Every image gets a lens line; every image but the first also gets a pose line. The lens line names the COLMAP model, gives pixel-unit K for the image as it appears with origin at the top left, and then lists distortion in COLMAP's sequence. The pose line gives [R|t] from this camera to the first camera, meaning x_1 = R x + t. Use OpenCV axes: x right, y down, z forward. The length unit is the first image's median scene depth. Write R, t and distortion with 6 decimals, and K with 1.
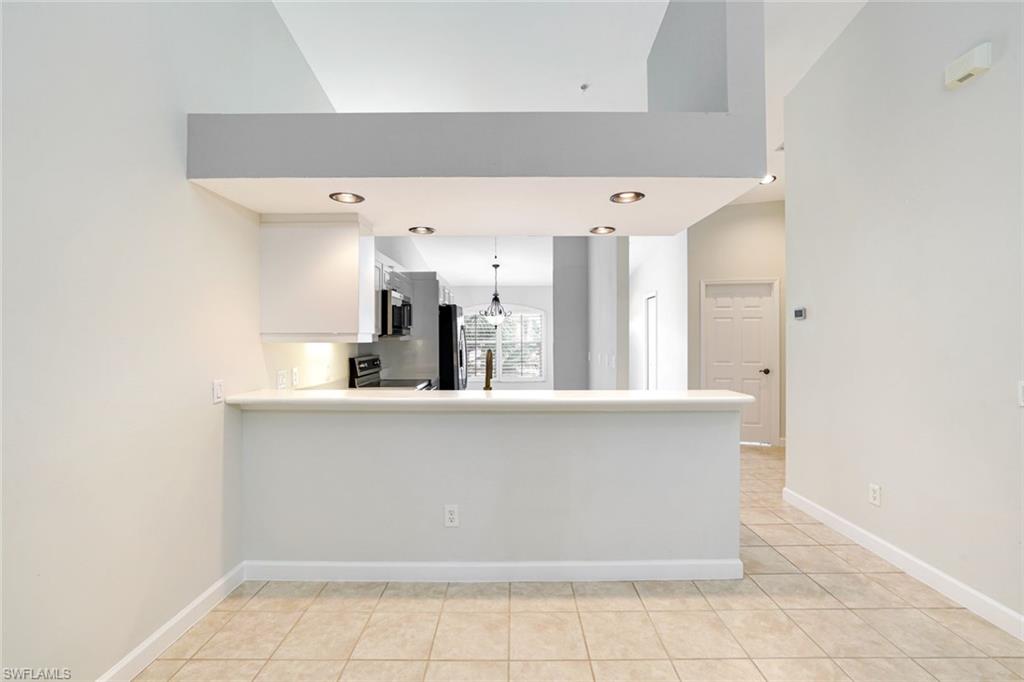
lens RADIAL K [[453.1, 0, 510.5], [0, 453.1, 338.1], [0, 0, 1]] dist [-0.045097, 0.014489]
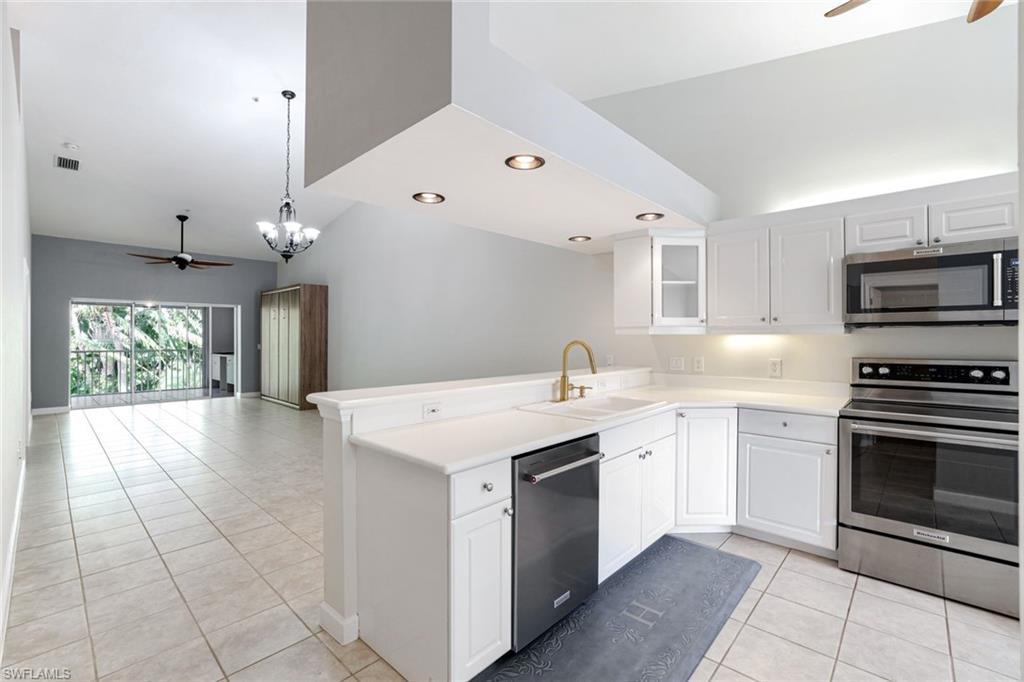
lens RADIAL K [[447.5, 0, 506.1], [0, 447.5, 337.4], [0, 0, 1]] dist [-0.038827, 0.013158]
pose [[-0.681532, 0.002466, -0.731784, 0.770315], [0.001981, 0.999997, 0.001525, 0.014294], [0.731785, -0.000410, -0.681535, 1.559952]]
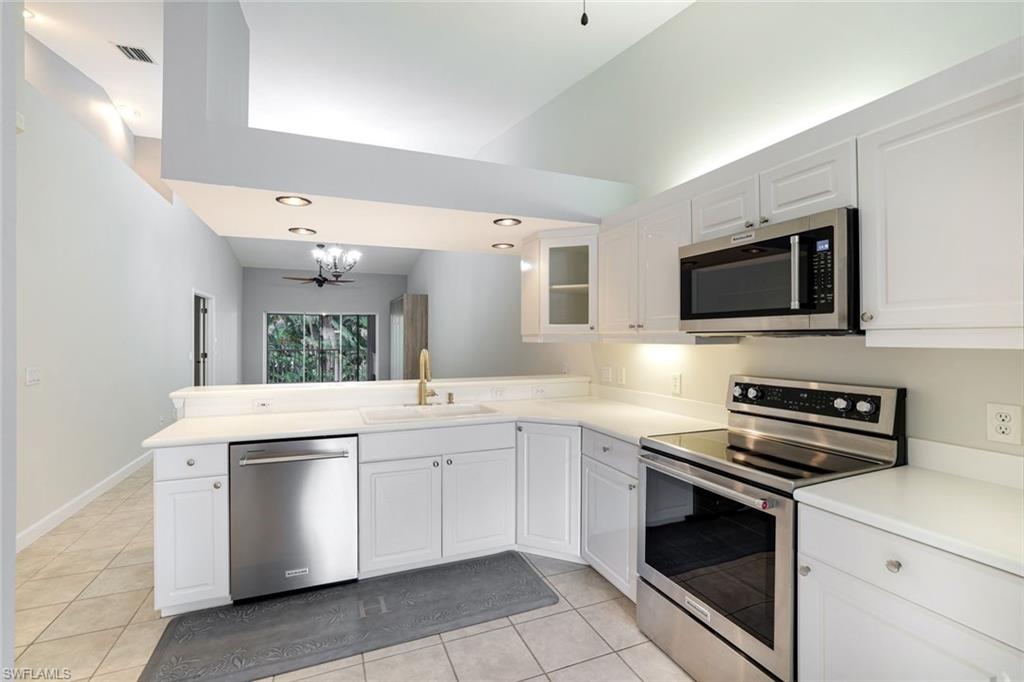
lens RADIAL K [[453.1, 0, 510.5], [0, 453.1, 338.1], [0, 0, 1]] dist [-0.045097, 0.014489]
pose [[-0.920666, -0.000921, -0.390350, 0.174244], [-0.000767, 1.000000, -0.000550, -0.001236], [0.390351, -0.000207, -0.920666, 2.040187]]
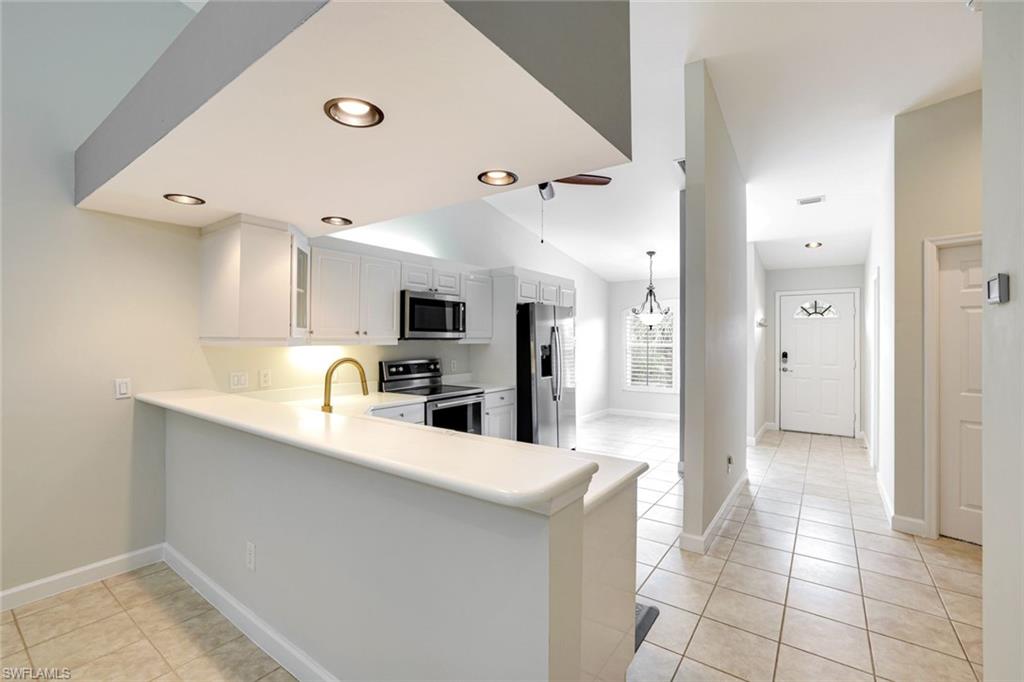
lens RADIAL K [[447.5, 0, 506.1], [0, 447.5, 337.4], [0, 0, 1]] dist [-0.038827, 0.013158]
pose [[0.809042, 0.003064, -0.587742, 0.643897], [-0.005008, 0.999986, -0.001681, -0.012633], [0.587729, 0.004303, 0.809046, 0.539496]]
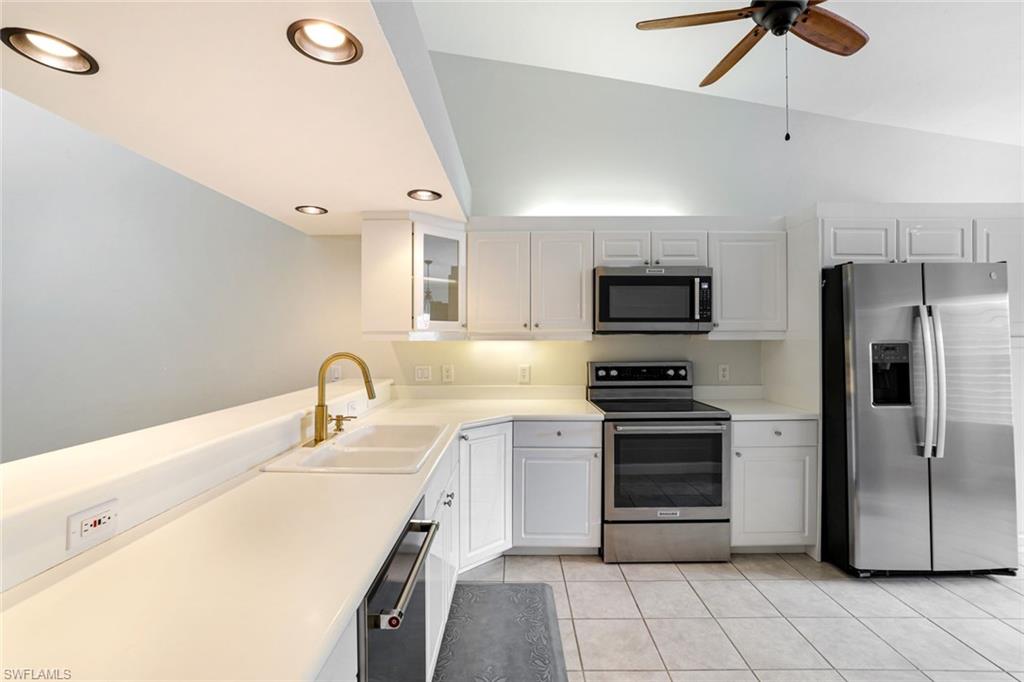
lens RADIAL K [[453.1, 0, 510.5], [0, 453.1, 338.1], [0, 0, 1]] dist [-0.045097, 0.014489]
pose [[-0.003910, 0.003789, -0.999985, 0.626431], [0.000872, 0.999992, 0.003786, -0.000272], [0.999992, -0.000857, -0.003913, 1.262830]]
